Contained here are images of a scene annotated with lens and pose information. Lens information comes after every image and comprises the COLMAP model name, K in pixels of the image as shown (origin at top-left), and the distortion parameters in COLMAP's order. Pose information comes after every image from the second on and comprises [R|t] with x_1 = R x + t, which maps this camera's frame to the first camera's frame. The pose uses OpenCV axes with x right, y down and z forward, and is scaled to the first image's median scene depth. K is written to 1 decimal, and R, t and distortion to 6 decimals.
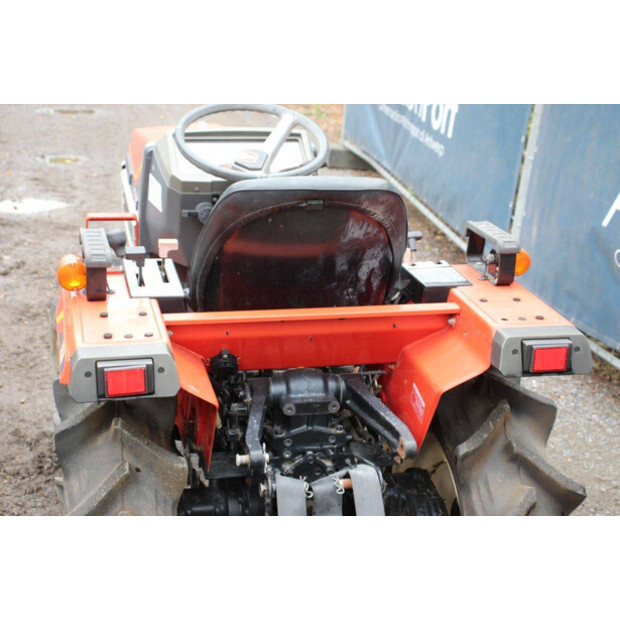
lens RADIAL K [[1094.2, 0, 317.5], [0, 1094.2, 334.3], [0, 0, 1]] dist [0.228032, 0.000000]
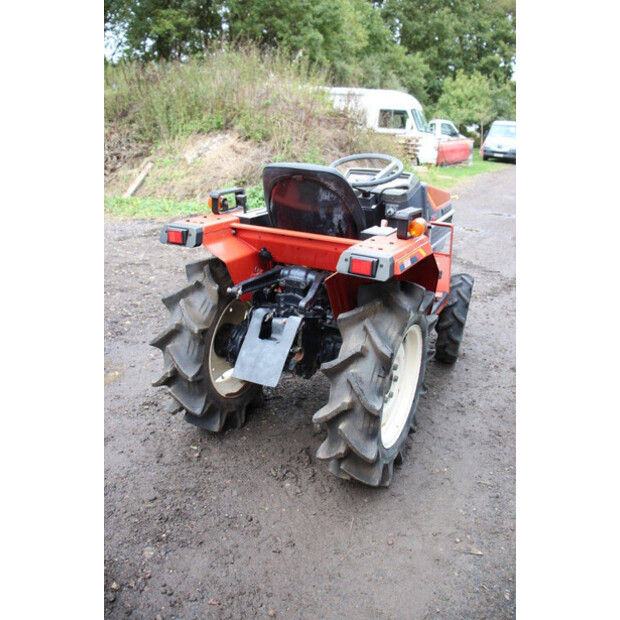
lens RADIAL K [[515.3, 0, 310.6], [0, 515.3, 313.4], [0, 0, 1]] dist [-0.128248, 0.045637]
pose [[0.757163, 0.215449, -0.616673, 0.597194], [-0.234670, 0.970735, 0.051016, 0.063841], [0.609618, 0.106087, 0.785565, 0.295425]]
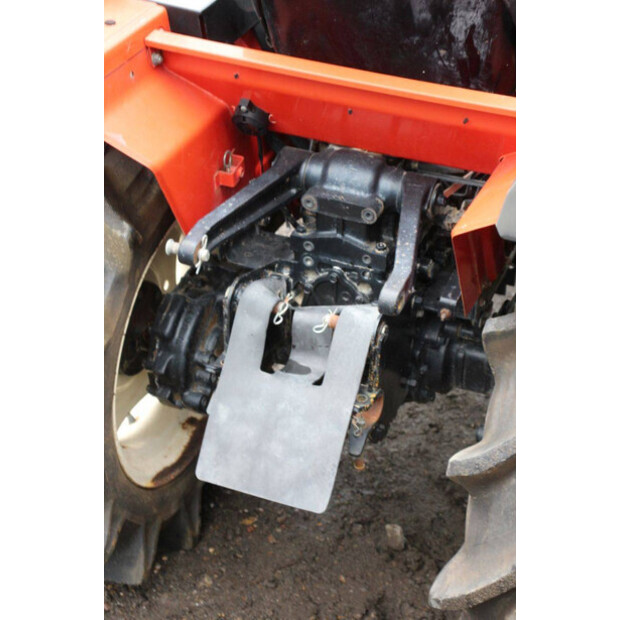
lens RADIAL K [[1399.6, 0, 320.1], [0, 1399.6, 322.0], [0, 0, 1]] dist [0.385789, 0.000000]
pose [[0.807279, 0.303811, -0.505964, 0.466464], [-0.191355, 0.945748, 0.262571, -0.100121], [0.558287, -0.115149, 0.821618, 0.230505]]
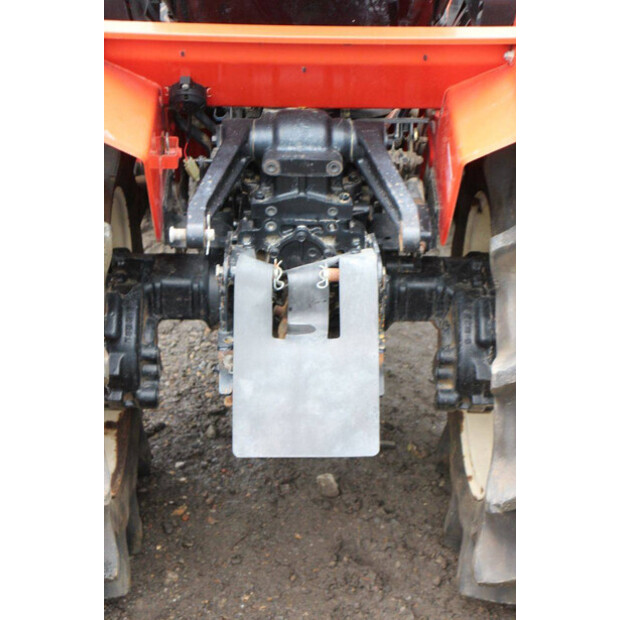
lens RADIAL K [[1437.7, 0, 315.2], [0, 1437.7, 325.4], [0, 0, 1]] dist [0.401792, 0.000000]
pose [[0.975358, 0.103856, -0.194655, 0.199066], [-0.057843, 0.971788, 0.228654, -0.050402], [0.212910, -0.211760, 0.953848, 0.062319]]
